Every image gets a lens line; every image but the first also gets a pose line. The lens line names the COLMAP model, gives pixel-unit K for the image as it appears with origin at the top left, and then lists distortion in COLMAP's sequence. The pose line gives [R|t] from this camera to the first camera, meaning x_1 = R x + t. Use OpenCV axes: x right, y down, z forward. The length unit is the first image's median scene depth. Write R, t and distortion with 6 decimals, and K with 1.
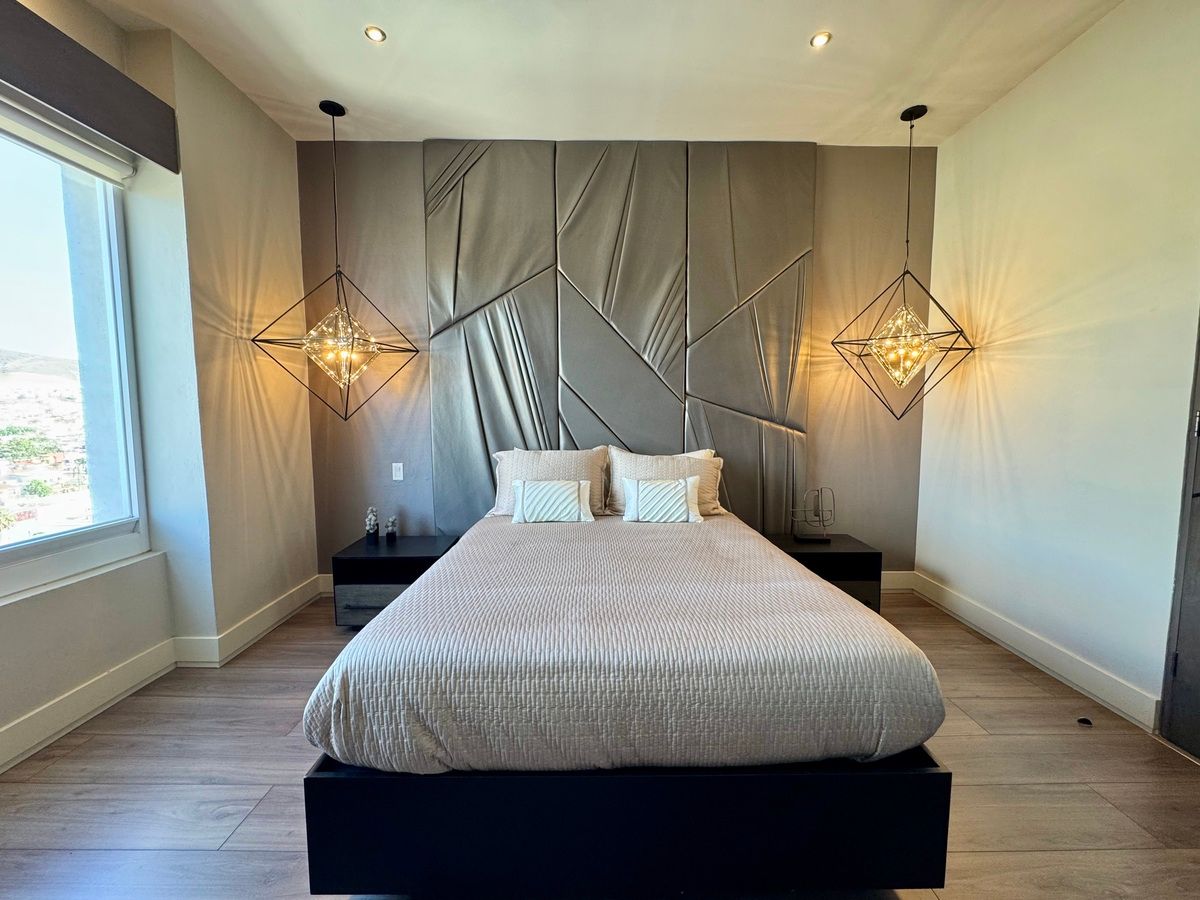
lens RADIAL K [[483.8, 0, 599.0], [0, 483.8, 448.0], [0, 0, 1]] dist [-0.003214, 0.000534]
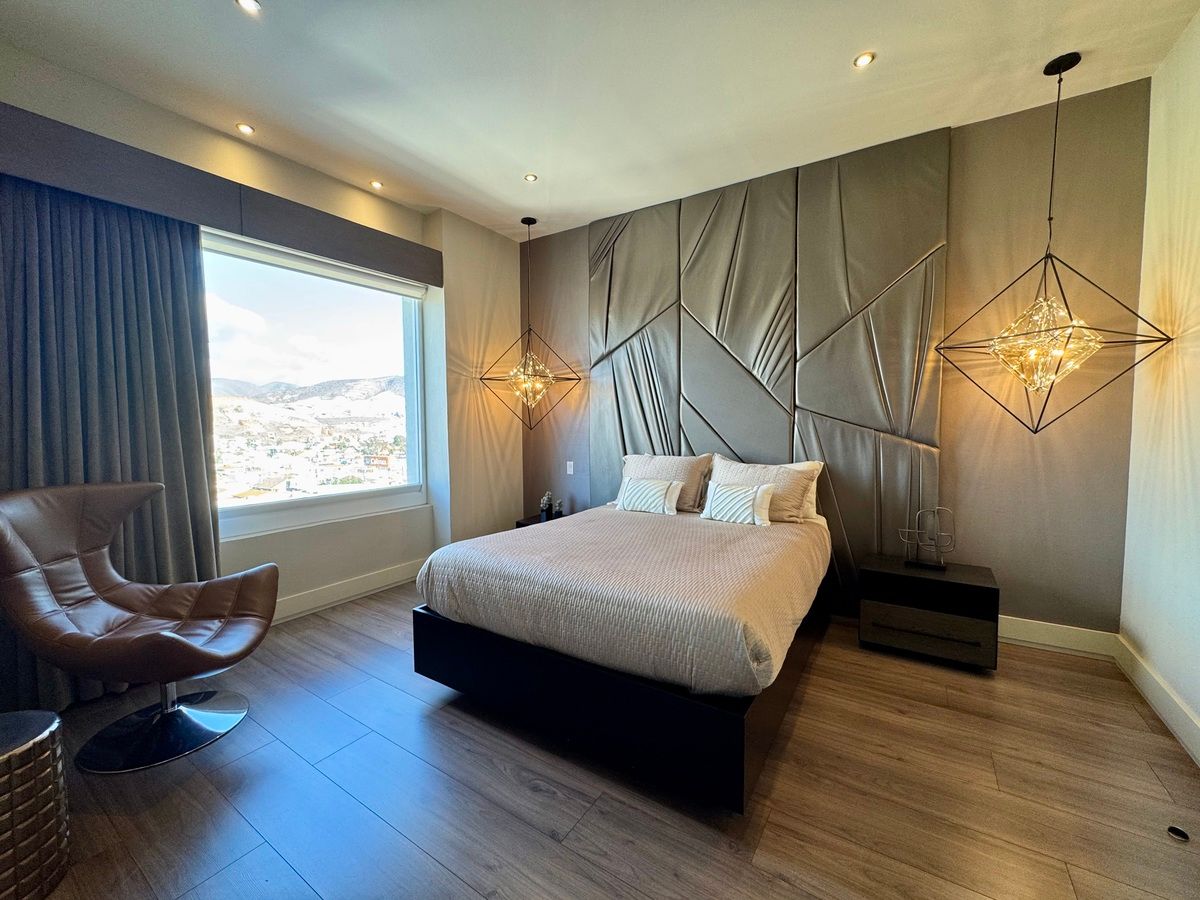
lens RADIAL K [[483.8, 0, 596.7], [0, 483.8, 448.6], [0, 0, 1]] dist [-0.003214, 0.000534]
pose [[0.834836, 0.027960, -0.549788, 0.421165], [-0.040783, 0.999106, -0.011117, 0.006909], [0.548986, 0.031703, 0.835230, -0.100403]]
